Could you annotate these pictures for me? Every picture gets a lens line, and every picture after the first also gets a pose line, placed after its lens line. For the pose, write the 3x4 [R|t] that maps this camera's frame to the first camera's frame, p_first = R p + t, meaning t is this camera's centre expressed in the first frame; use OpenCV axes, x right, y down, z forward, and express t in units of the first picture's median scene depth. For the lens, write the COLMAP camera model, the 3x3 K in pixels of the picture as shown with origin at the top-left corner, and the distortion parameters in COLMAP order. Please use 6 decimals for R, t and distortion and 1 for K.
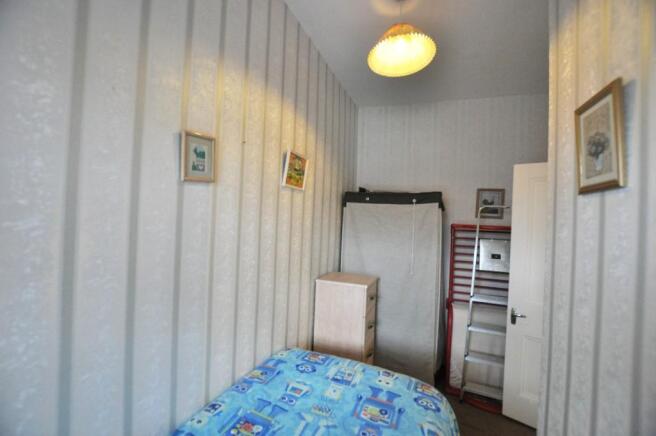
lens RADIAL K [[285.1, 0, 328.1], [0, 285.1, 218.3], [0, 0, 1]] dist [-0.002955, -0.000005]
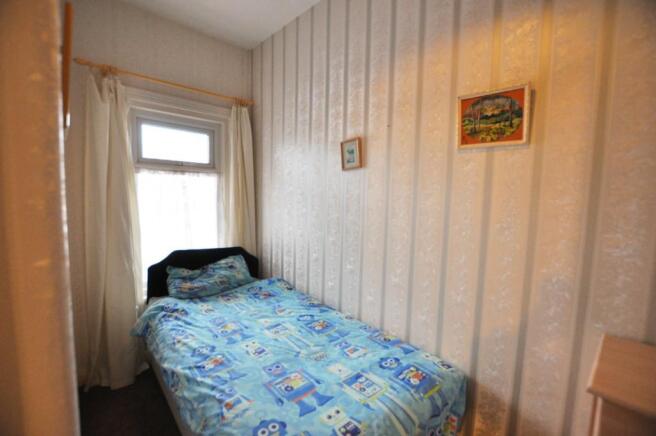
lens RADIAL K [[285.1, 0, 328.7], [0, 285.1, 217.4], [0, 0, 1]] dist [-0.002955, -0.000005]
pose [[-0.431380, 0.029416, -0.901690, 0.899427], [-0.037358, 0.998029, 0.050432, 0.053192], [0.901396, 0.055441, -0.429431, 1.376336]]
